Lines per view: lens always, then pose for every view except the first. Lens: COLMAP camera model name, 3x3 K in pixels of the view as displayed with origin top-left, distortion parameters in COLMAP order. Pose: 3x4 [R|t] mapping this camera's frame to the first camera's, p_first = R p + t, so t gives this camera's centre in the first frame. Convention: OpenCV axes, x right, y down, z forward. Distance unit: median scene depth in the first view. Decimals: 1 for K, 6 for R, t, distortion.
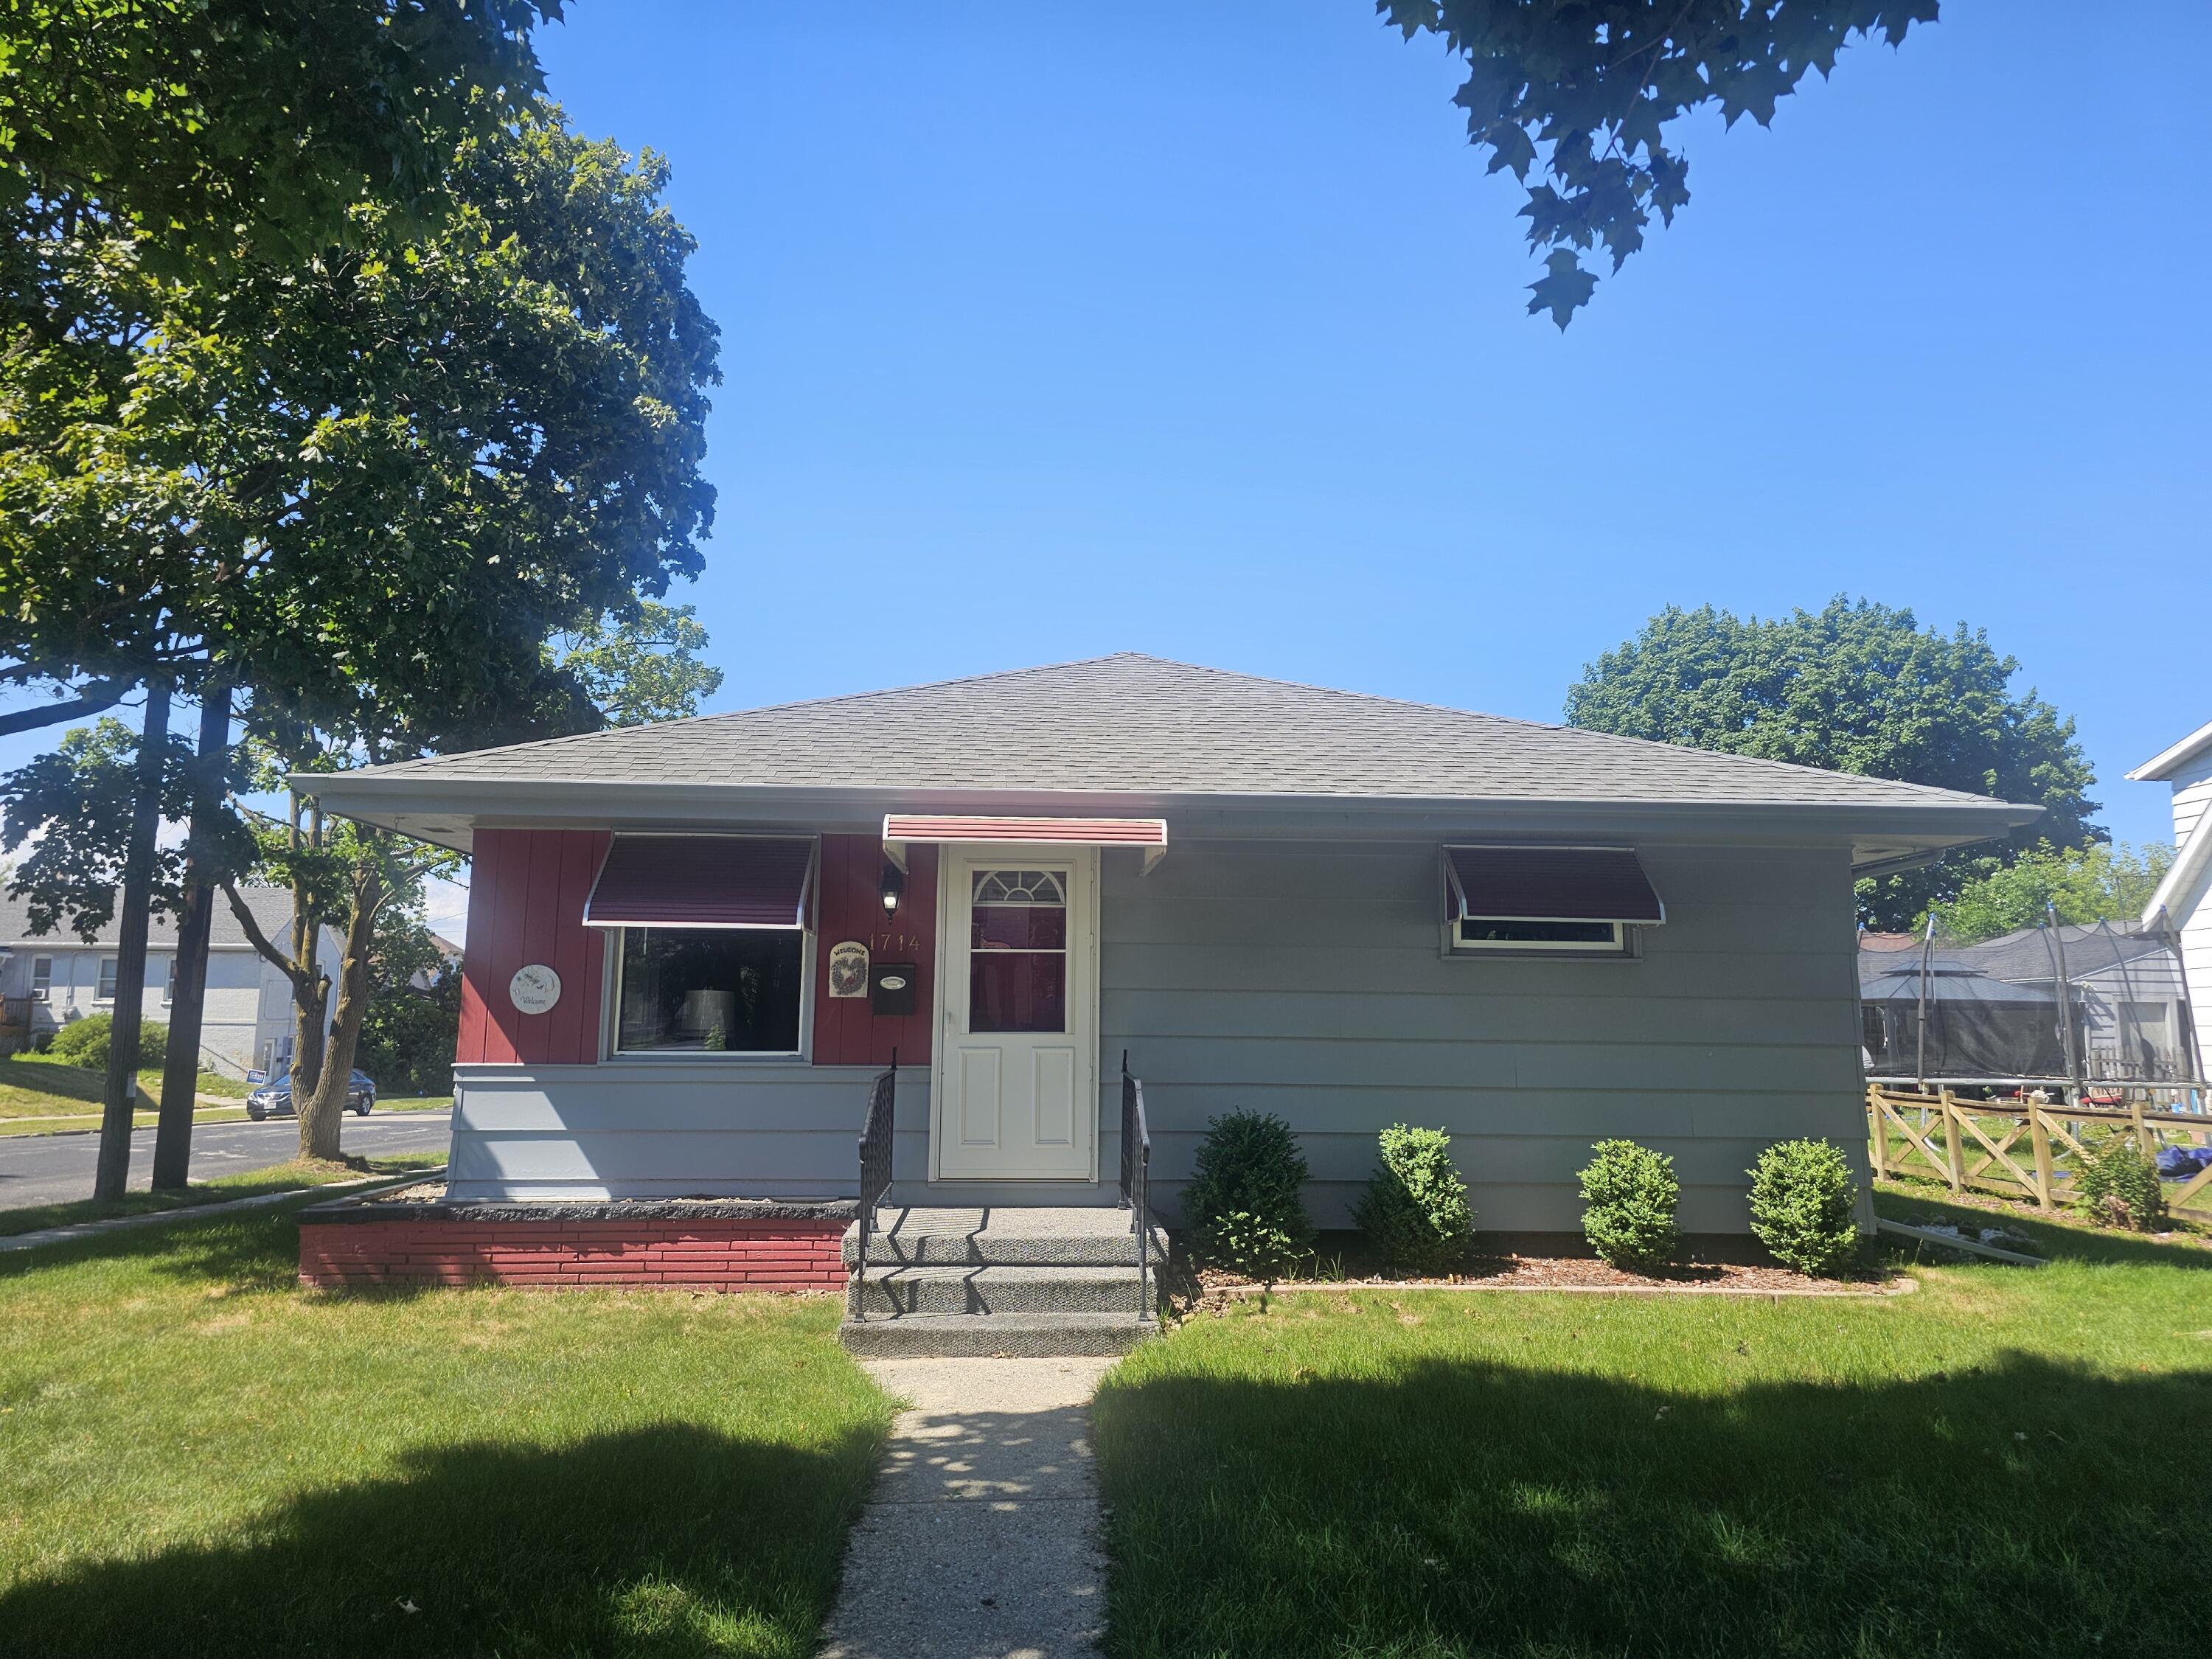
lens RADIAL K [[1496.4, 0, 1104.2], [0, 1496.4, 831.3], [0, 0, 1]] dist [0.048480, -0.002426]
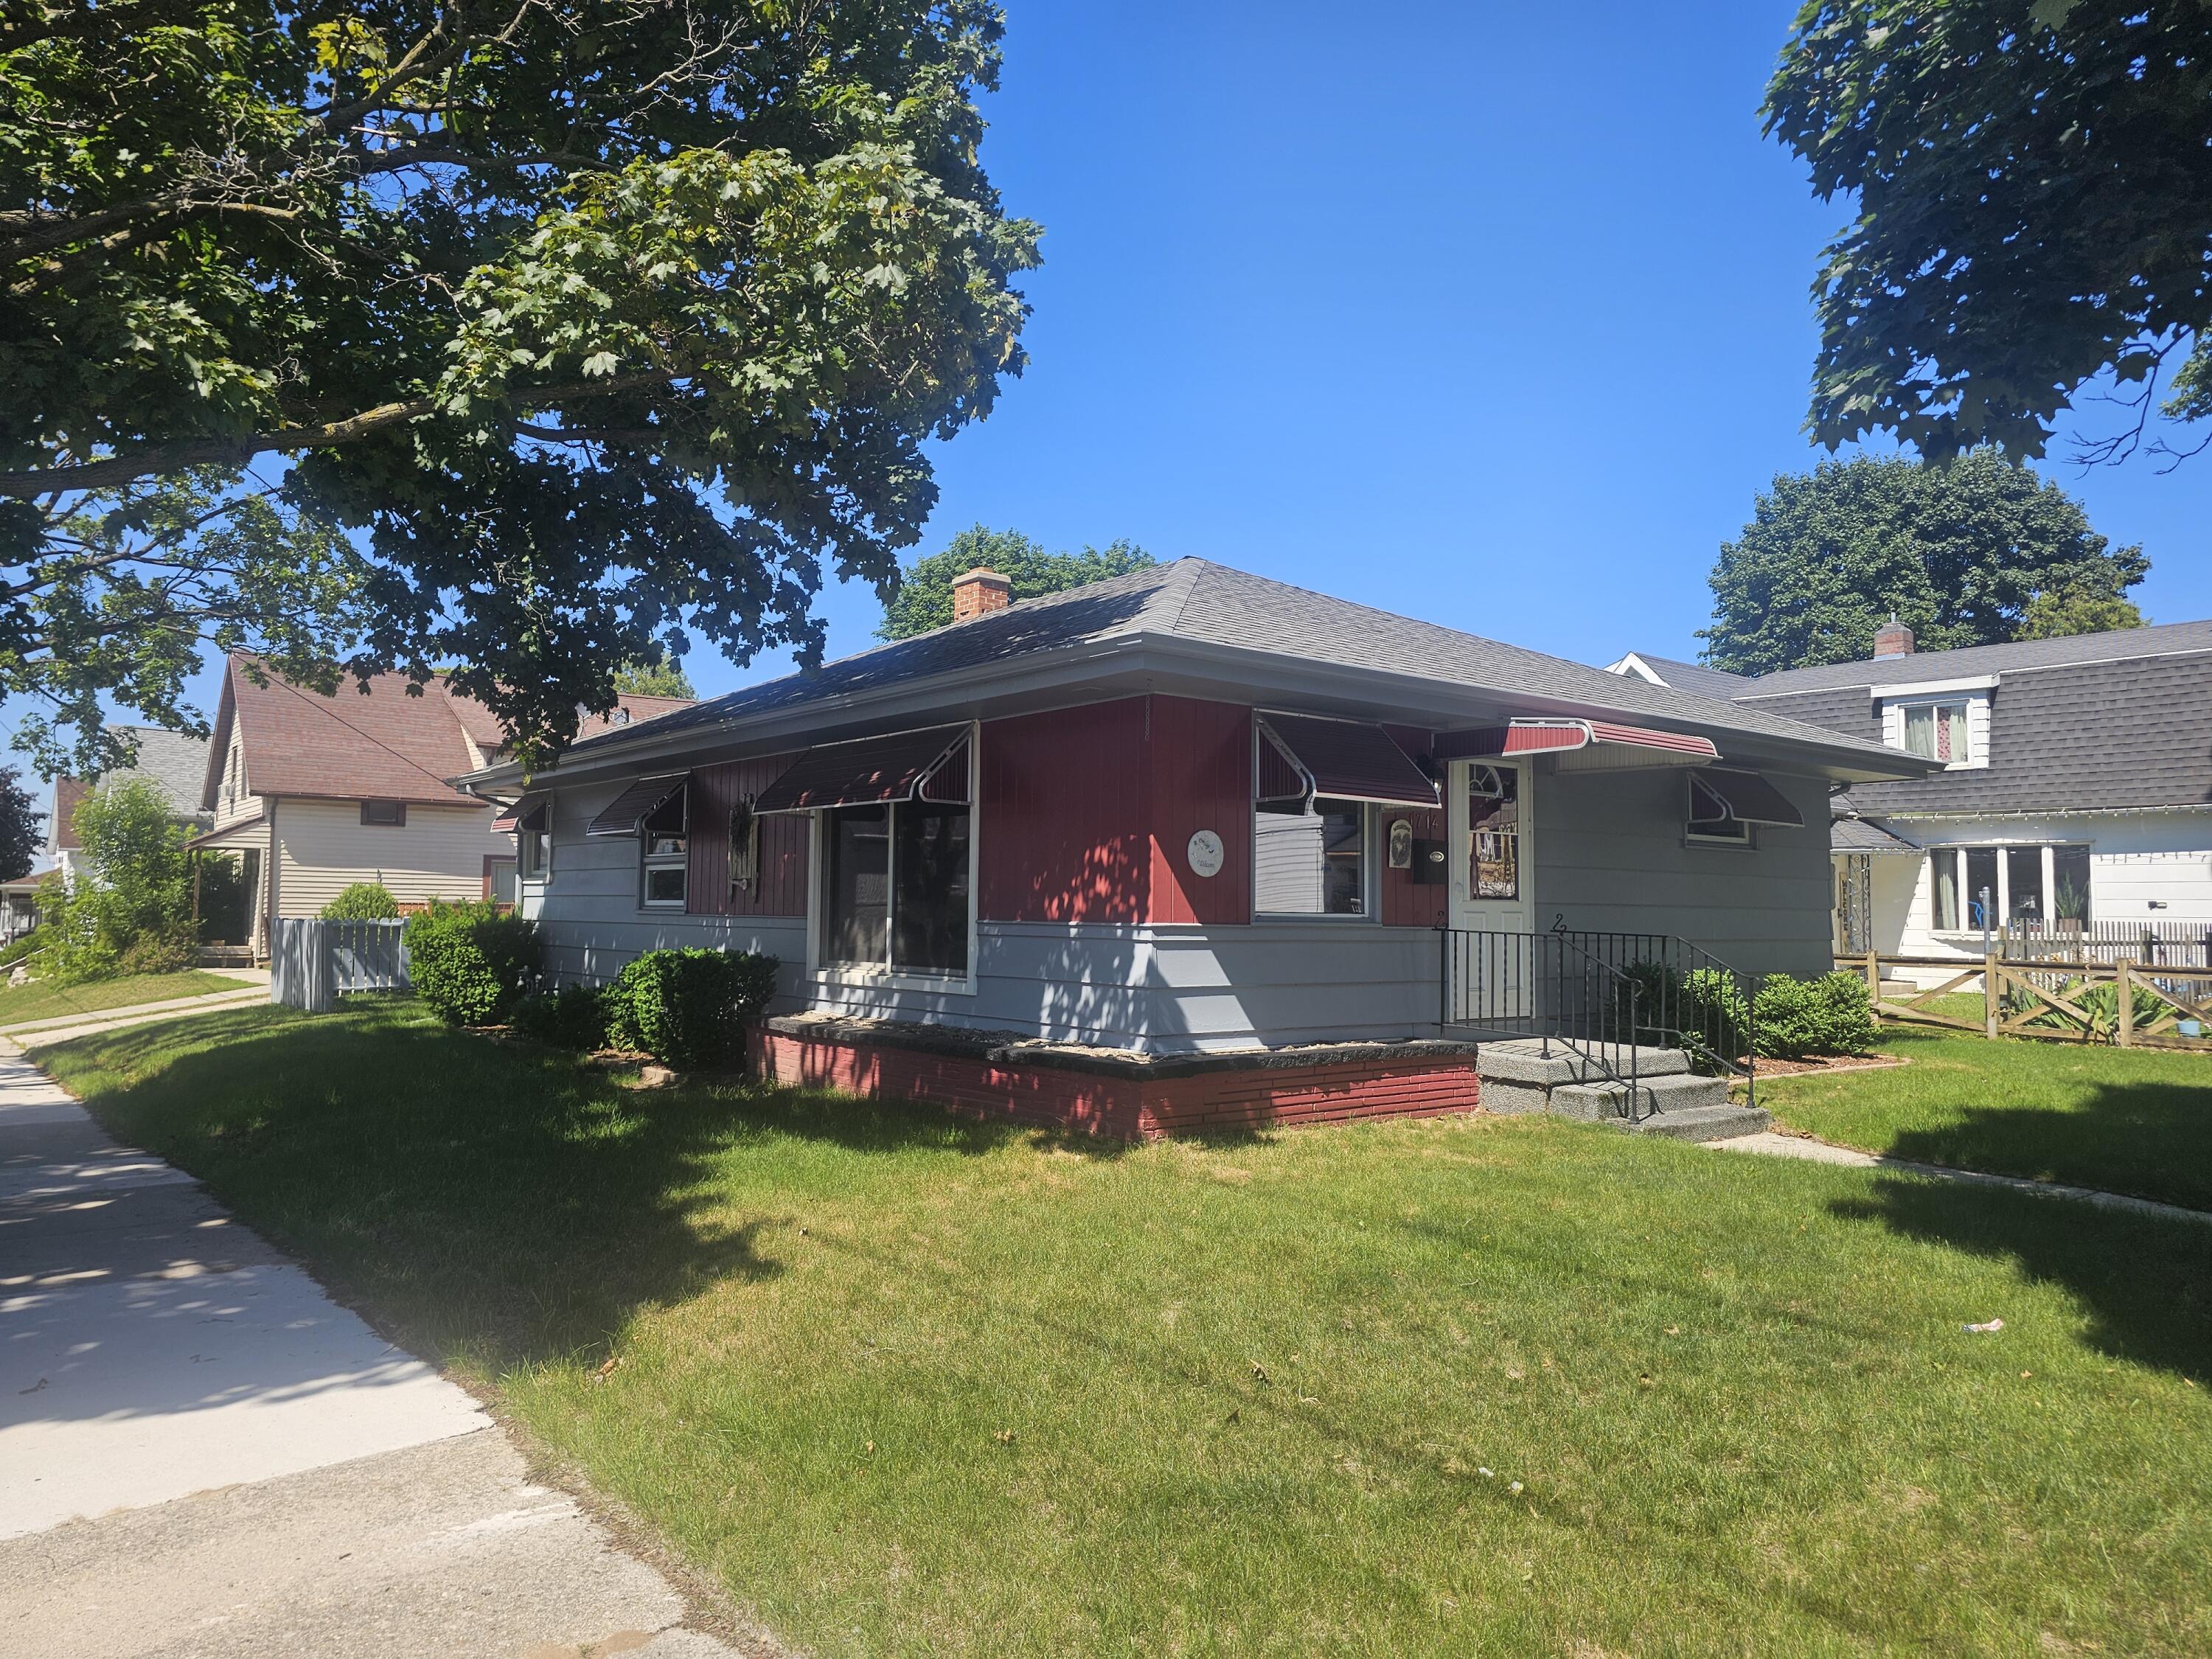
lens RADIAL K [[1496.4, 0, 1104.4], [0, 1496.4, 820.9], [0, 0, 1]] dist [0.048480, -0.002426]
pose [[0.810117, 0.038779, 0.584985, -1.050186], [-0.082119, 0.995479, 0.047732, 0.039466], [-0.580489, -0.086707, 0.809639, 0.208756]]
